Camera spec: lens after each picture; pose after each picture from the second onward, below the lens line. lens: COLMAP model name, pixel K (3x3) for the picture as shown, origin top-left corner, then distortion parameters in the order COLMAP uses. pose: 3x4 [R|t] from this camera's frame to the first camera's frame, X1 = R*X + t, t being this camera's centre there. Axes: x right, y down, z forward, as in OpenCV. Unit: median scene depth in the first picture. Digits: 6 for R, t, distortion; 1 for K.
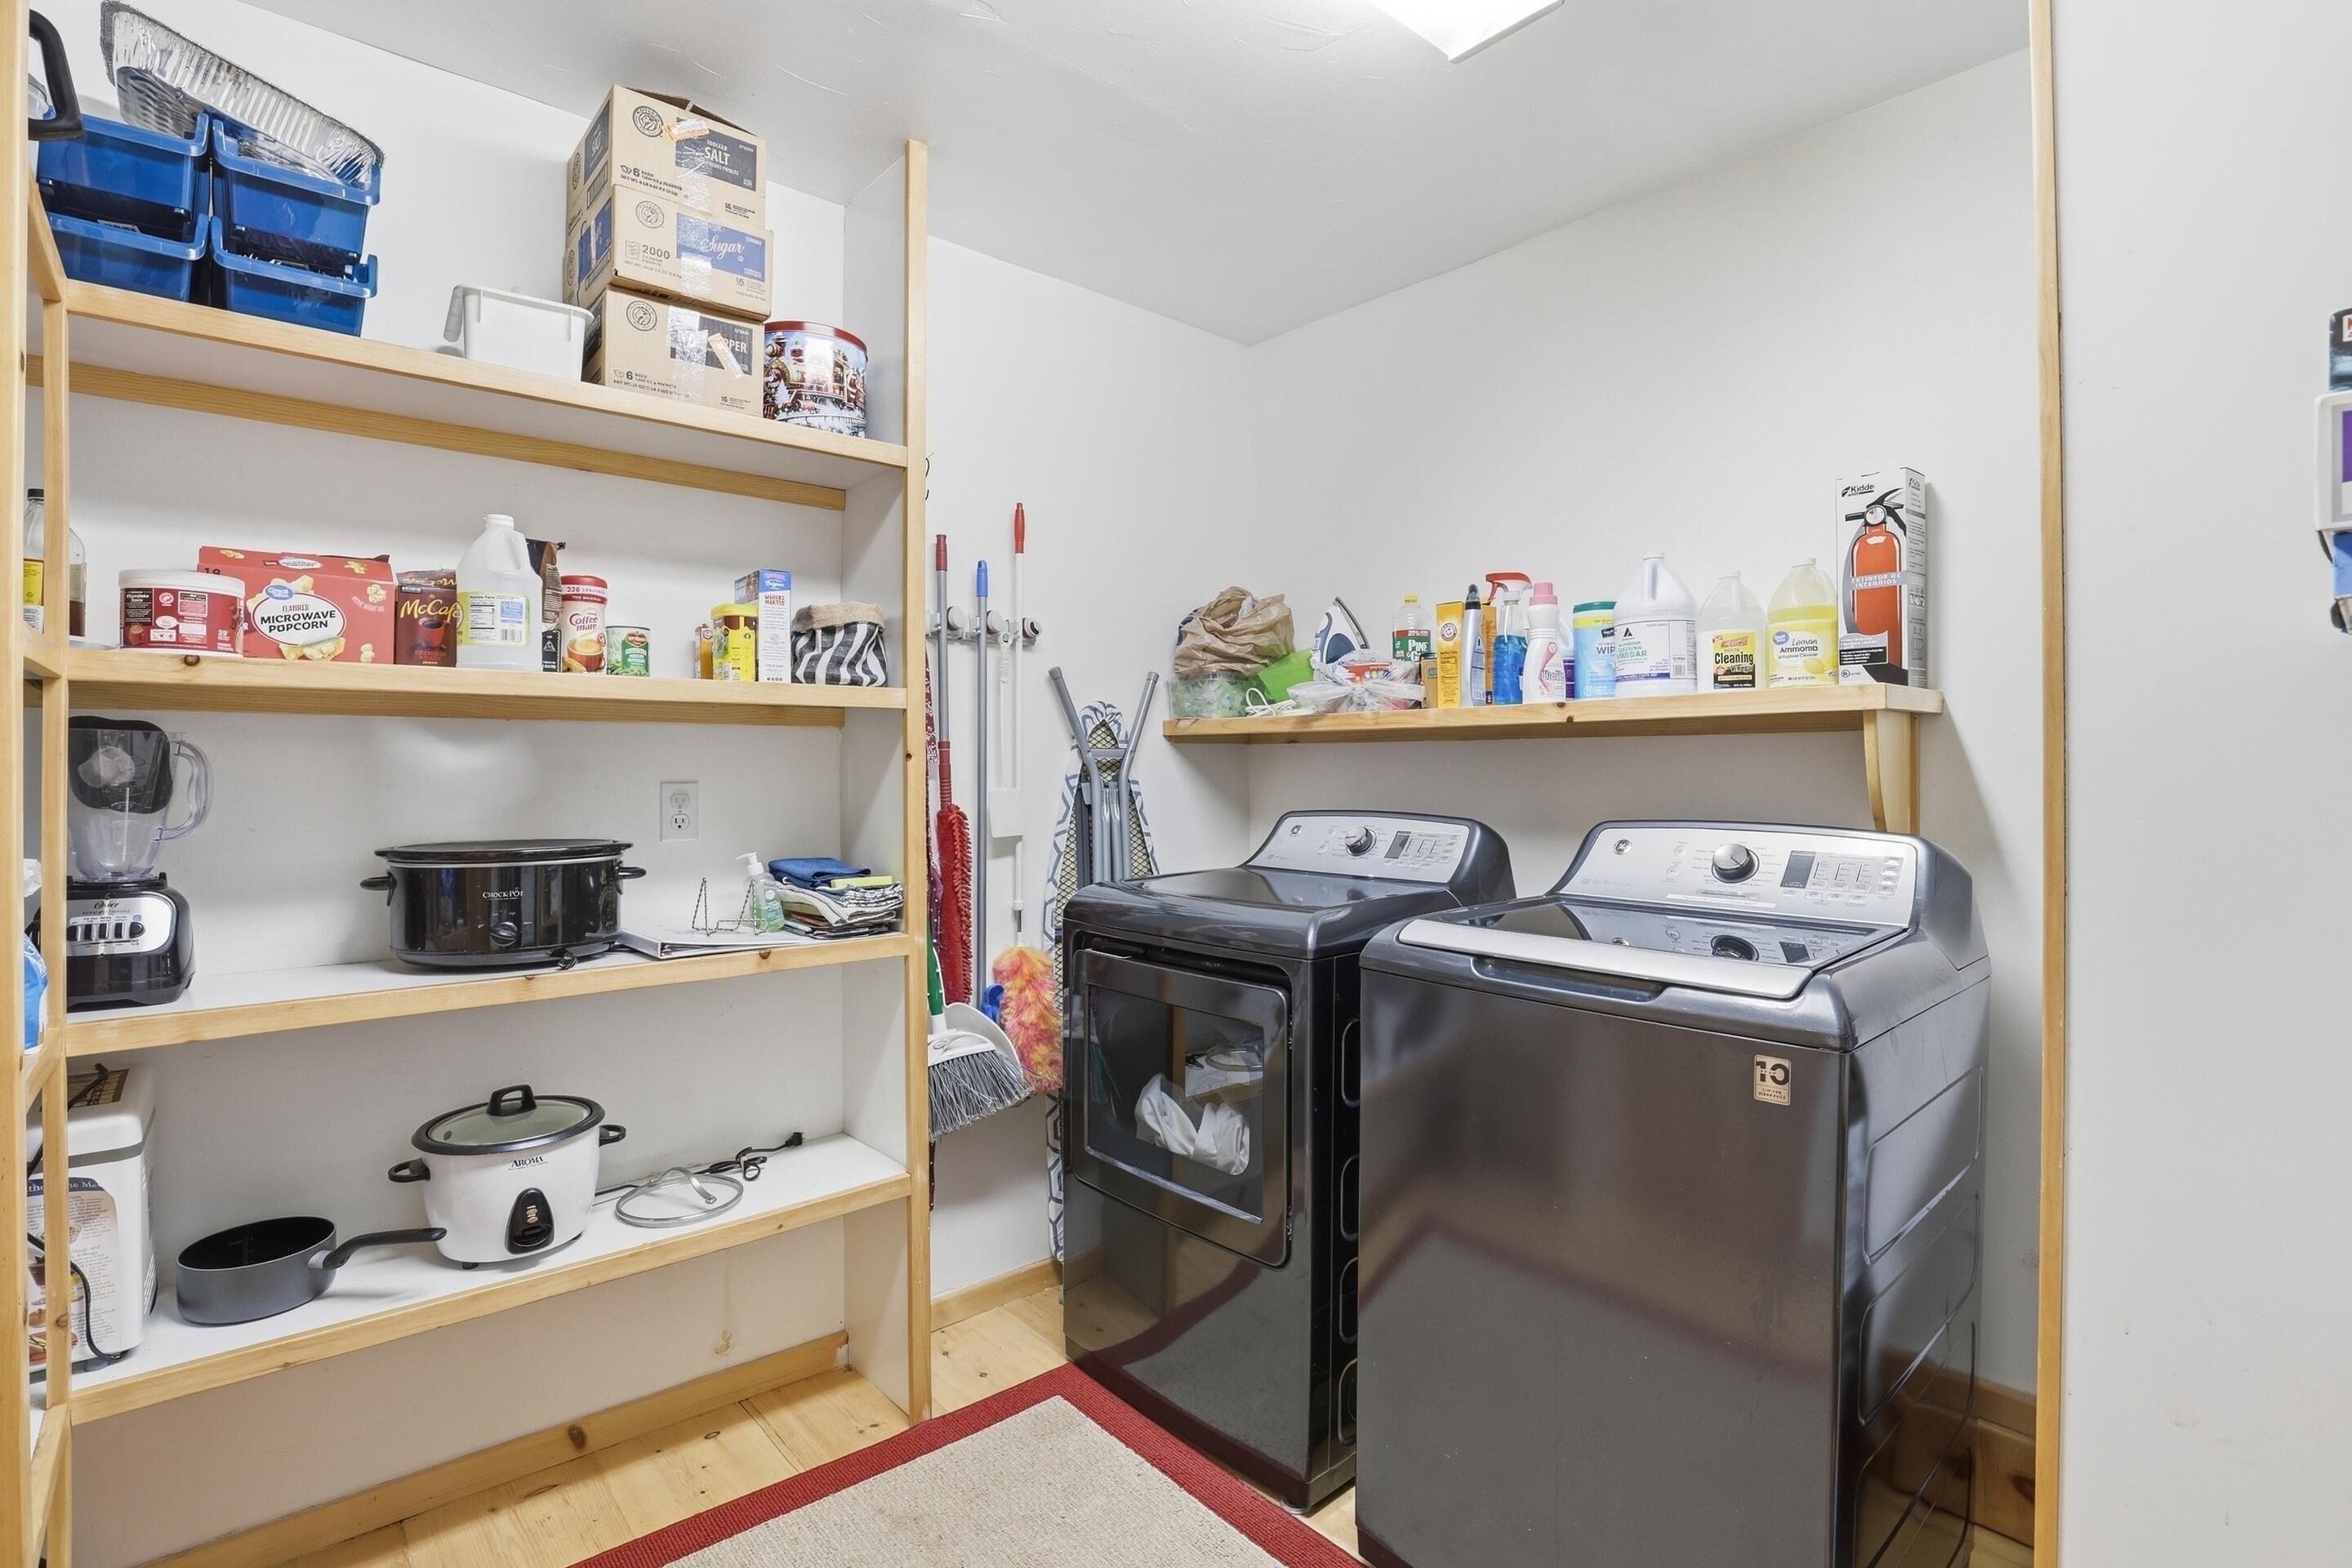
lens RADIAL K [[1100.0, 0, 1174.1], [0, 1100.0, 774.3], [0, 0, 1]] dist [-0.033371, 0.007453]
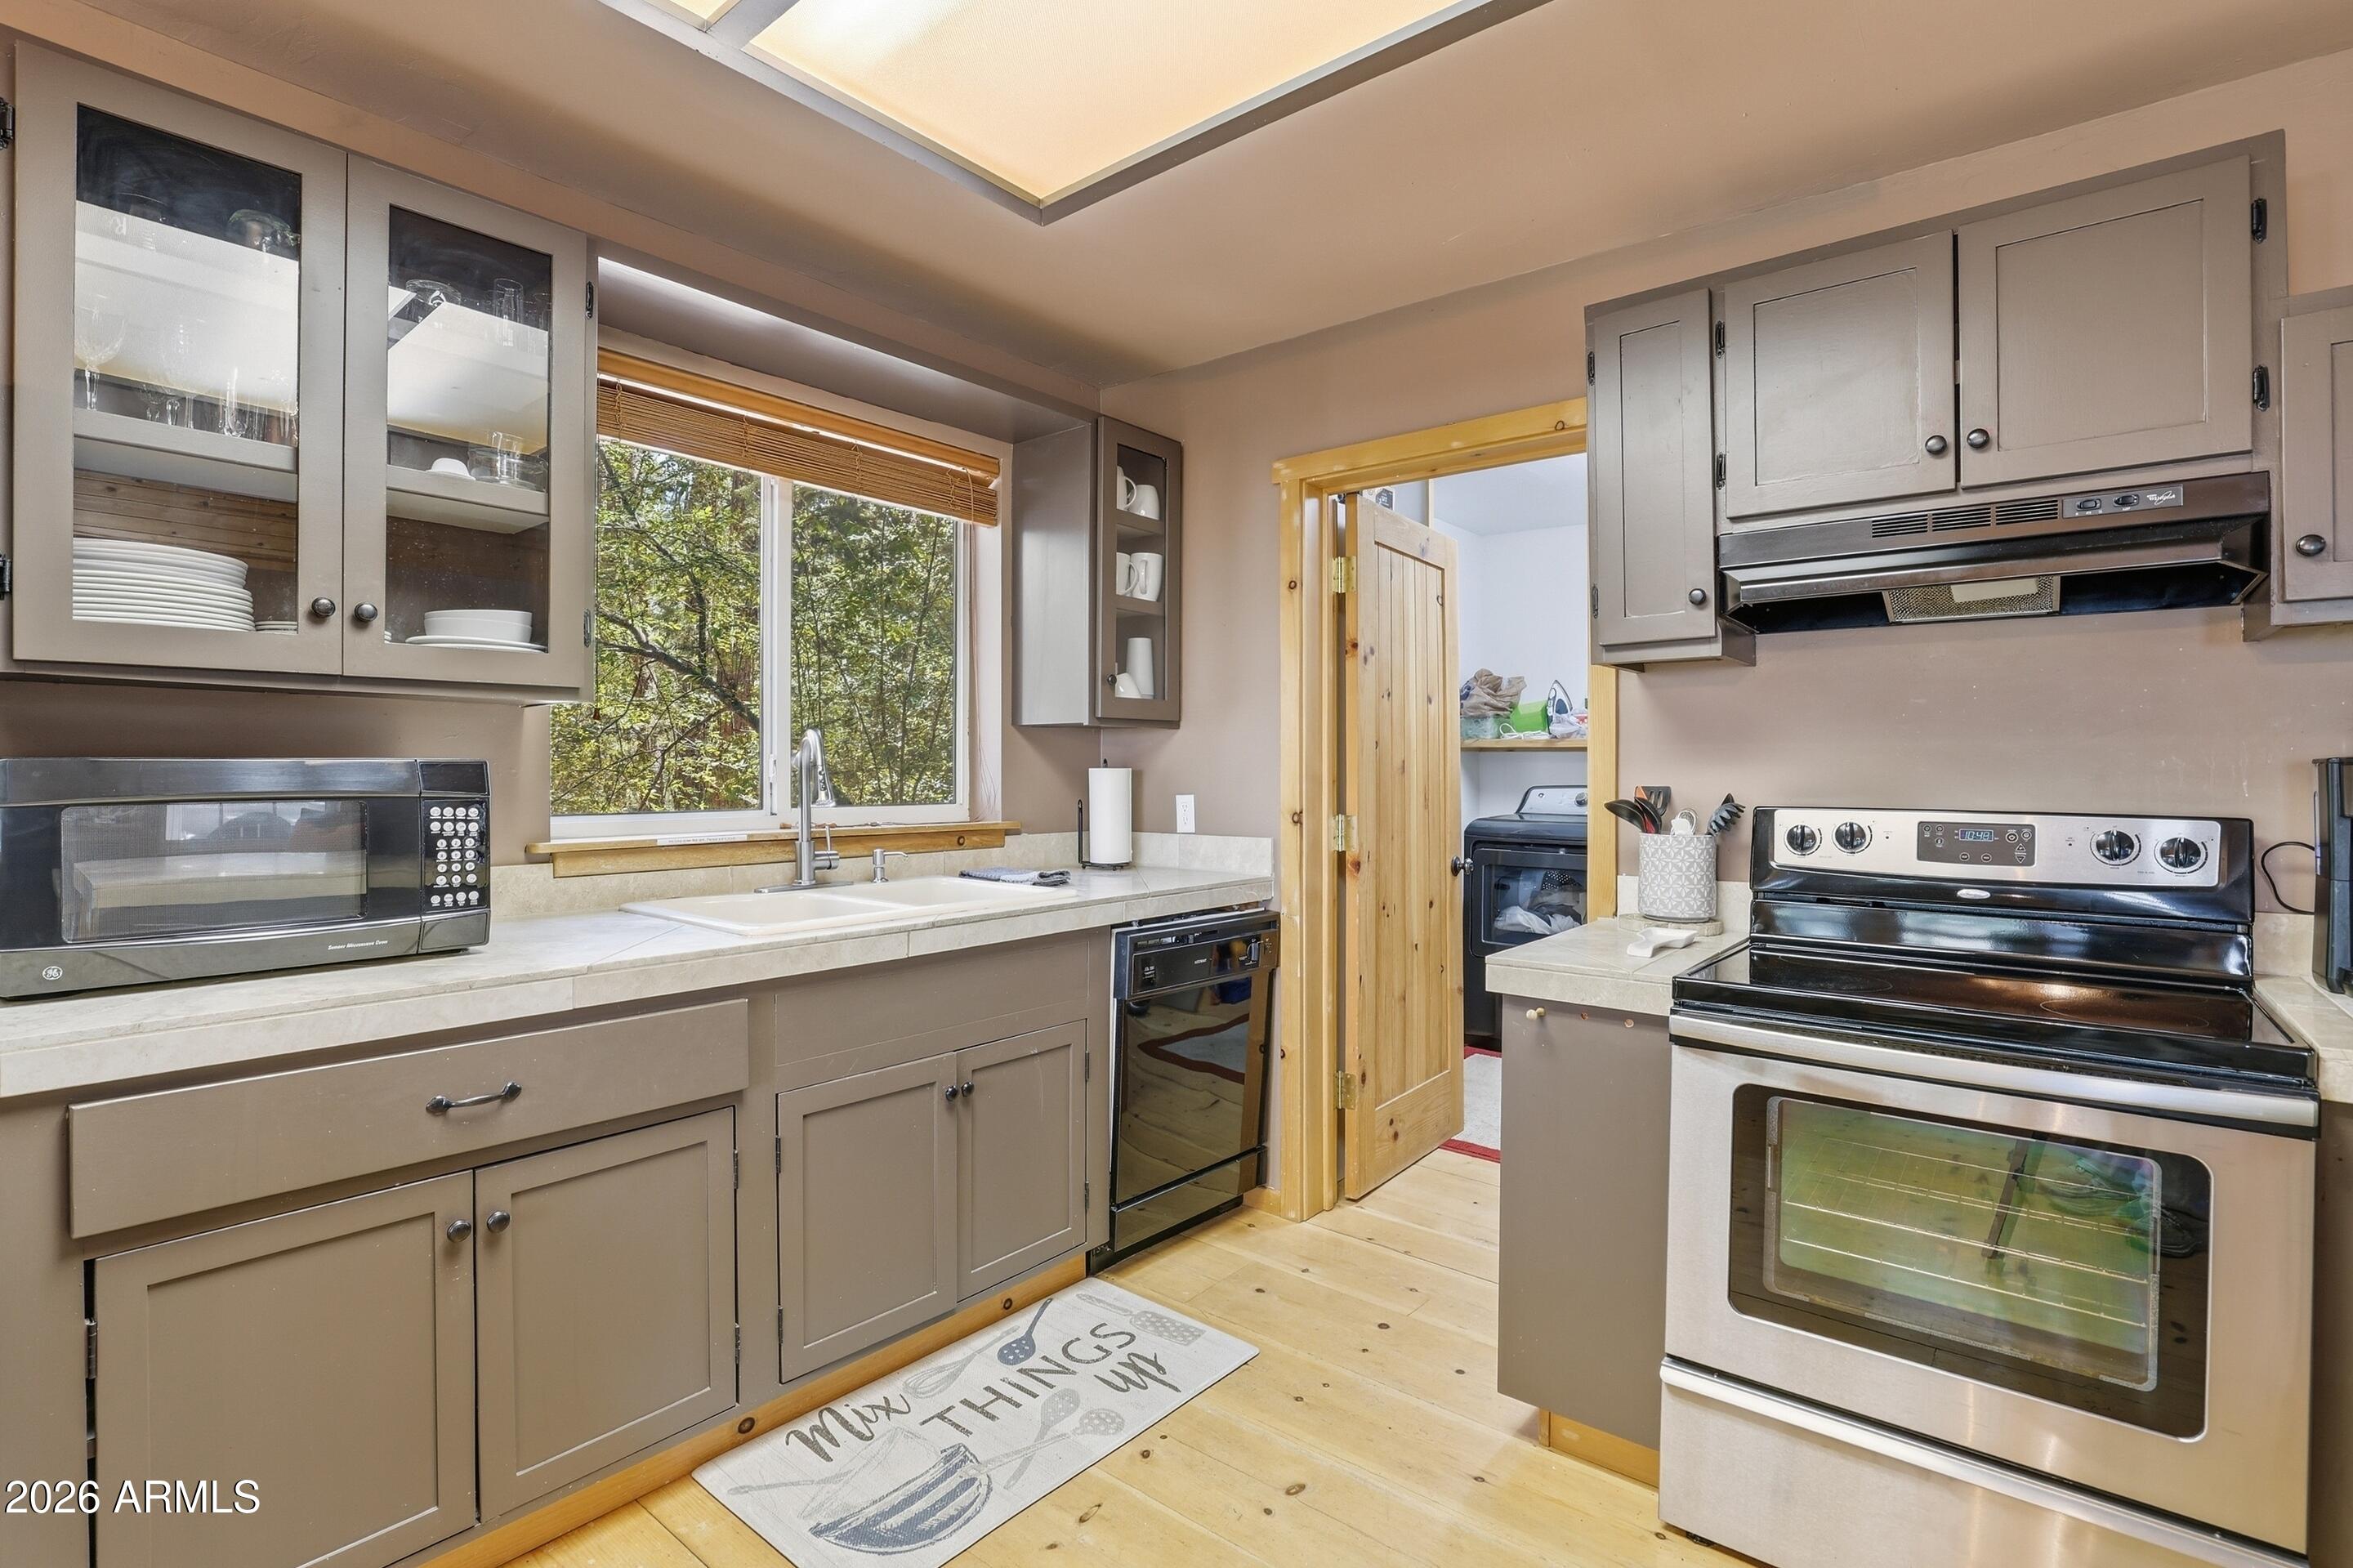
lens RADIAL K [[1100.5, 0, 1171.1], [0, 1100.5, 771.9], [0, 0, 1]] dist [-0.033371, 0.007453]
pose [[0.988432, 0.008150, 0.151444, -0.816423], [-0.006903, 0.999938, -0.008762, 0.027315], [-0.151506, 0.007616, 0.988427, -0.835655]]
